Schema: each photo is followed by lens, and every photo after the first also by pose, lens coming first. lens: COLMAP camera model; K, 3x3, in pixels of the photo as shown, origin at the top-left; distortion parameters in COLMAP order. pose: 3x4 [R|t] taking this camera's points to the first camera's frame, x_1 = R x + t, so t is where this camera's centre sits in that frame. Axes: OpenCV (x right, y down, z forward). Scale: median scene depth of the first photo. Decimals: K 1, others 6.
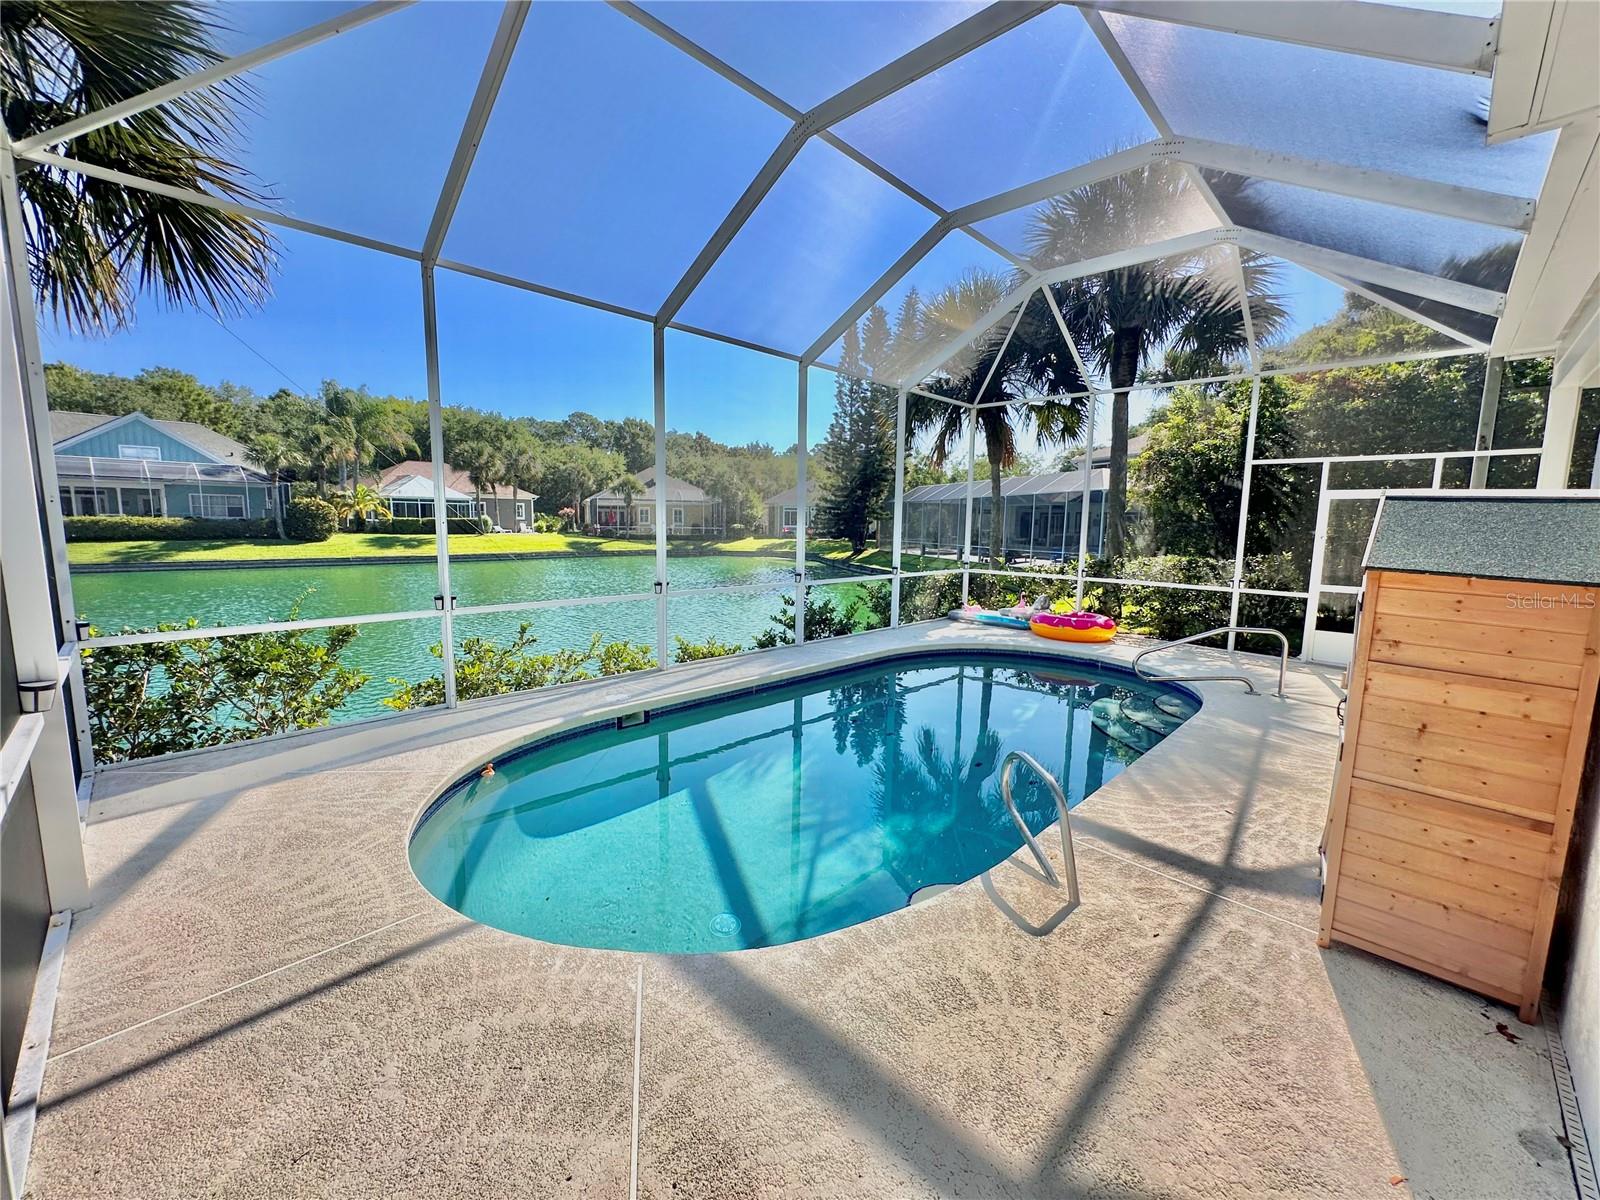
lens RADIAL K [[647.4, 0, 805.4], [0, 647.4, 600.7], [0, 0, 1]] dist [-0.007505, 0.002075]
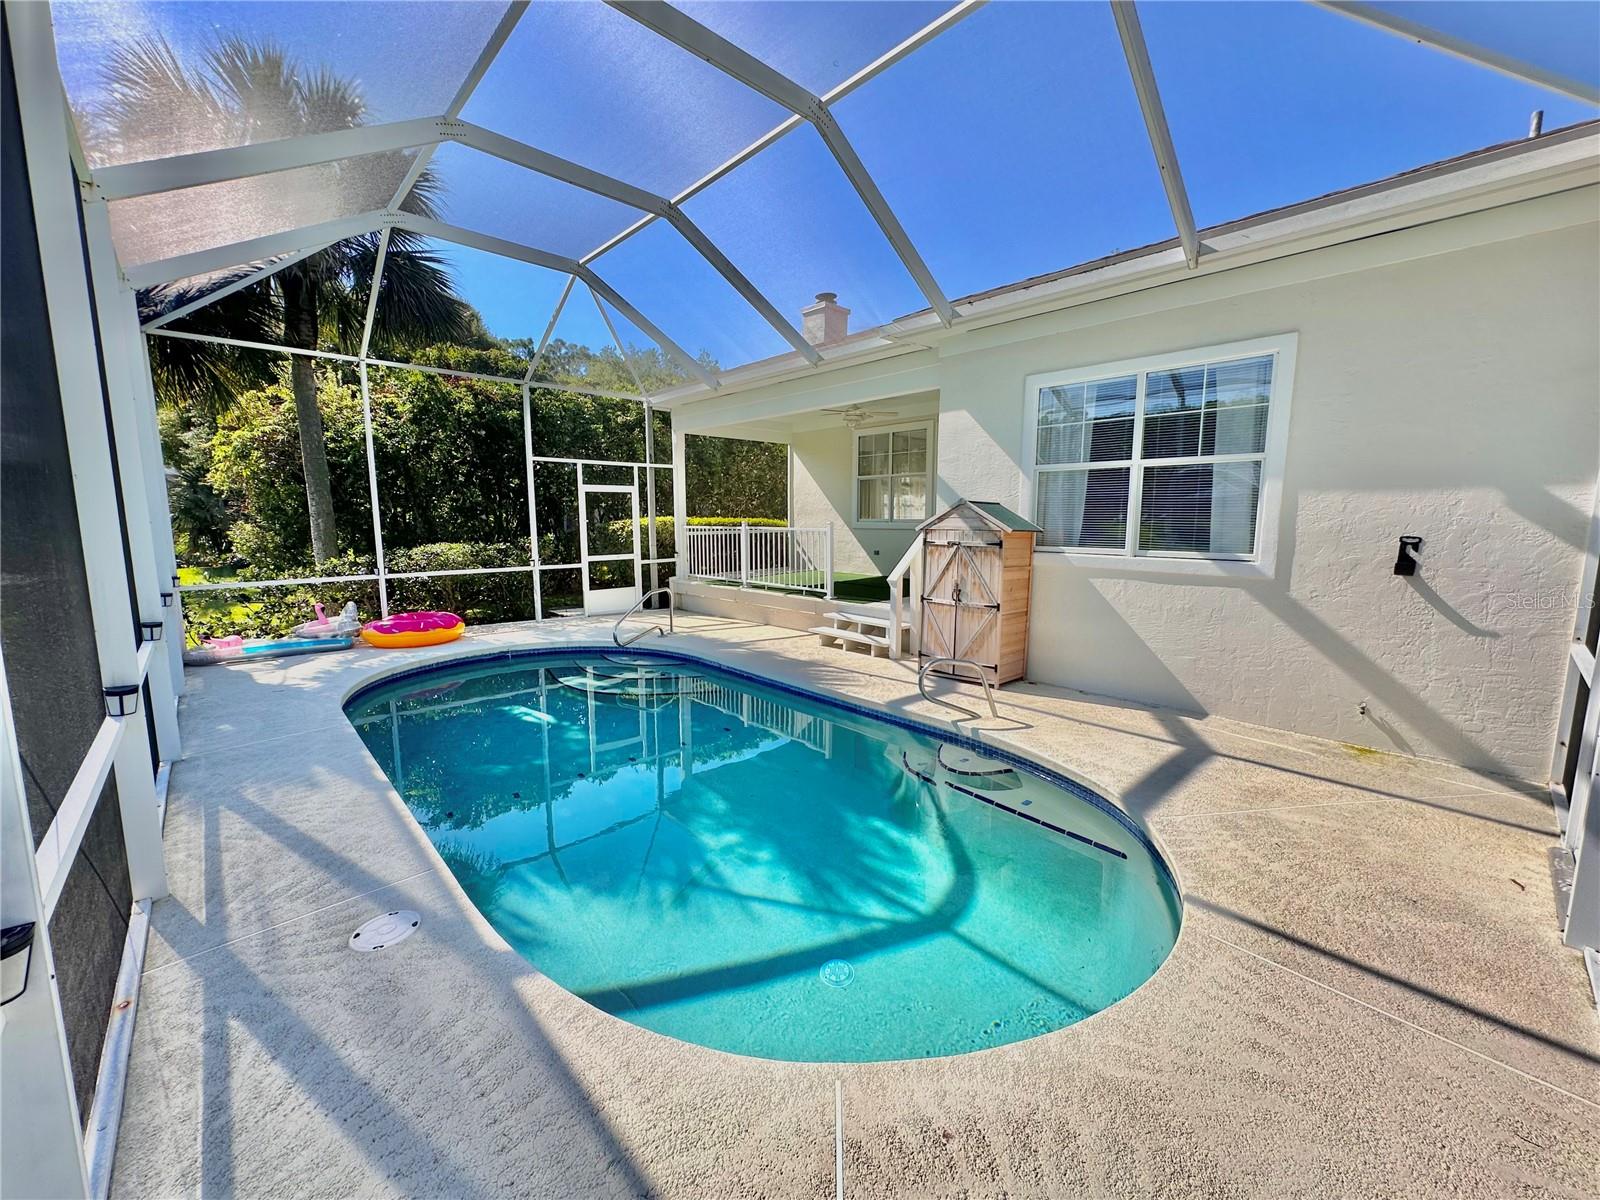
lens RADIAL K [[647.4, 0, 799.8], [0, 647.4, 593.1], [0, 0, 1]] dist [-0.007505, 0.002075]
pose [[0.047303, -0.138546, 0.989226, -0.548526], [0.121643, 0.983762, 0.131964, -0.079198], [-0.991446, 0.114090, 0.063388, 0.541529]]
